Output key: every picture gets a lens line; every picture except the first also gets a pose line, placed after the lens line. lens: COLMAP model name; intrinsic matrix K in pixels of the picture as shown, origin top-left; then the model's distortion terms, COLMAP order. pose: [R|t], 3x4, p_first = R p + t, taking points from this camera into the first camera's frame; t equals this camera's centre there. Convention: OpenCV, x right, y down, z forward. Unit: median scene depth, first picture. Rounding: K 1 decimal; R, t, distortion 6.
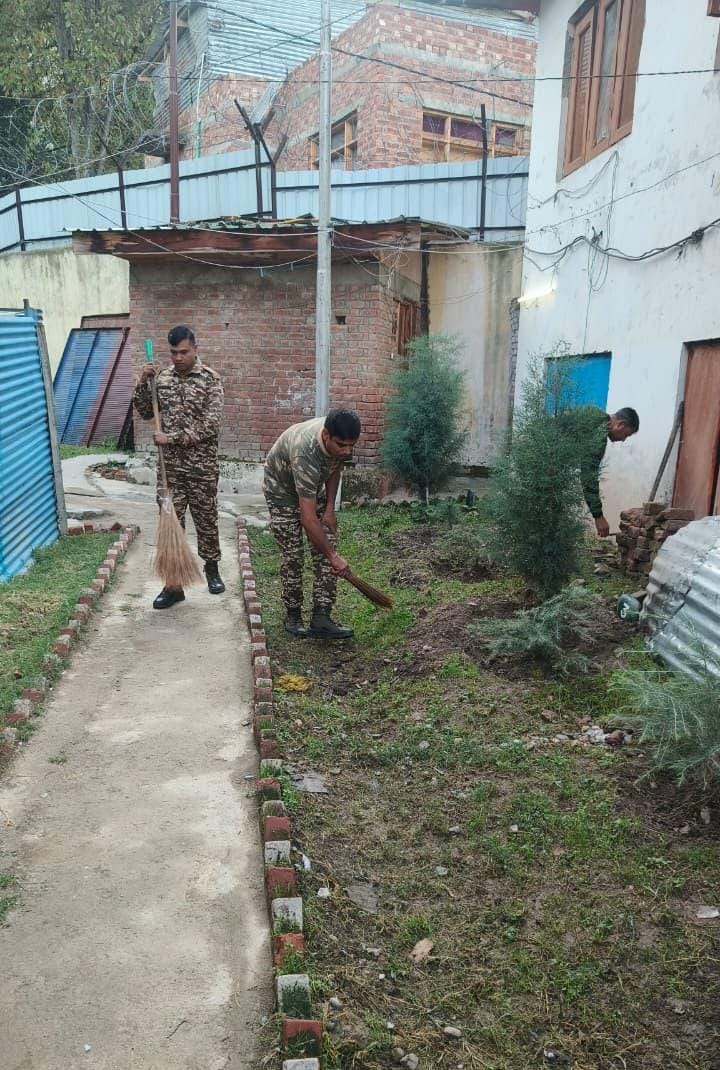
lens RADIAL K [[793.5, 0, 326.9], [0, 793.5, 536.9], [0, 0, 1]] dist [-0.004096, 0.006203]
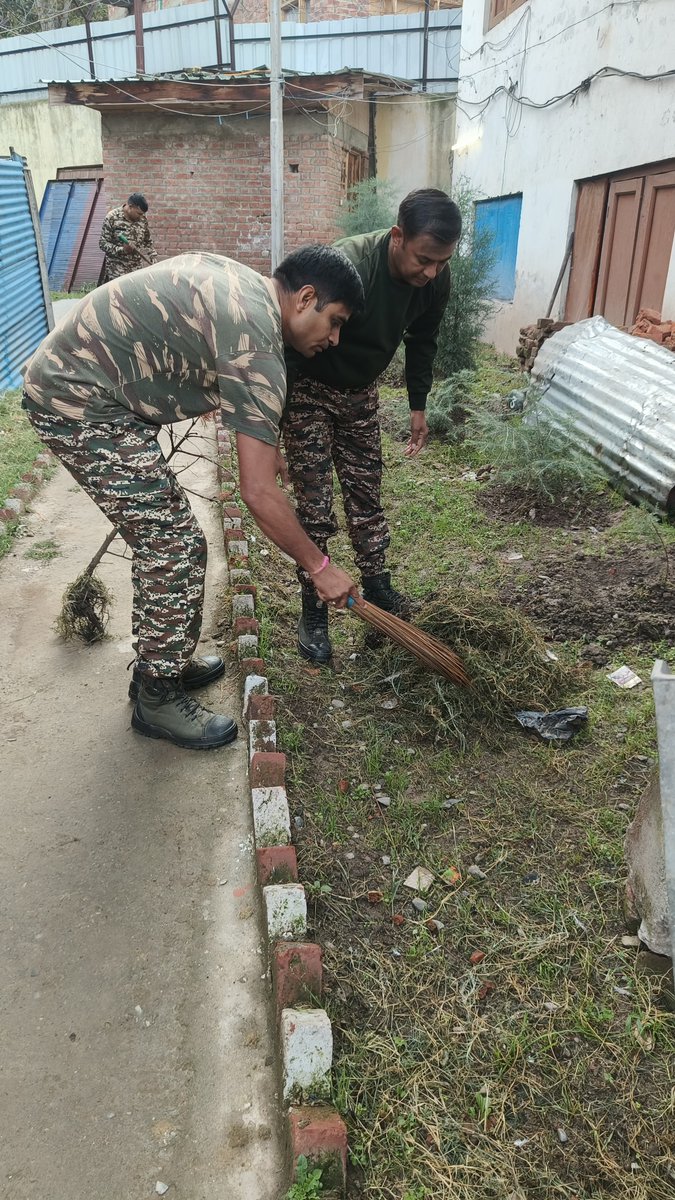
lens RADIAL K [[911.9, 0, 337.5], [0, 911.9, 600.0], [0, 0, 1]] dist [0.001929, -0.003595]
pose [[0.999853, -0.009223, 0.014440, 0.054117], [0.007124, 0.990235, 0.139225, 0.148533], [-0.015583, -0.139102, 0.990155, -0.350831]]
